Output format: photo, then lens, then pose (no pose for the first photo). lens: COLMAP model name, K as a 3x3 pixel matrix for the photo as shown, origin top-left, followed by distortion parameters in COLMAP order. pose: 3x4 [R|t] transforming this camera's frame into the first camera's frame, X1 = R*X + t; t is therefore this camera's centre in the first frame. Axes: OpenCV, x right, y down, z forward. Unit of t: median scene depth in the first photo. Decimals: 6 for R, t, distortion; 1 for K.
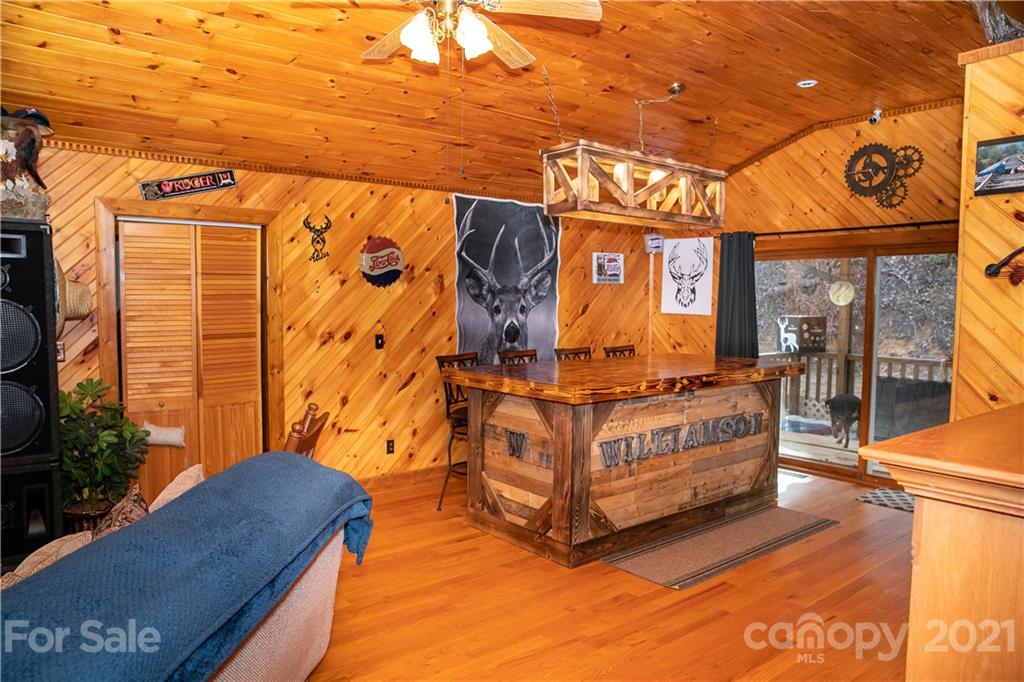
lens RADIAL K [[704.5, 0, 509.1], [0, 704.5, 347.1], [0, 0, 1]] dist [-0.107693, 0.090906]
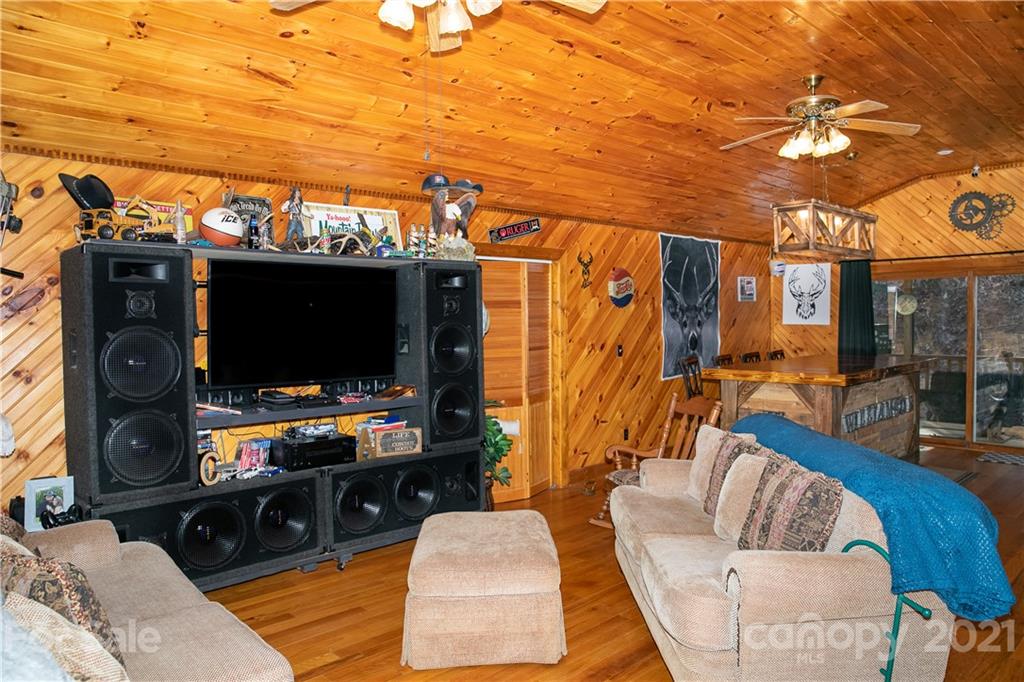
lens RADIAL K [[704.5, 0, 509.1], [0, 704.5, 347.1], [0, 0, 1]] dist [-0.107693, 0.090906]
pose [[0.997008, -0.026511, 0.072606, -0.438219], [0.028400, 0.999281, -0.025108, 0.010658], [-0.071888, 0.027094, 0.997045, -0.227948]]
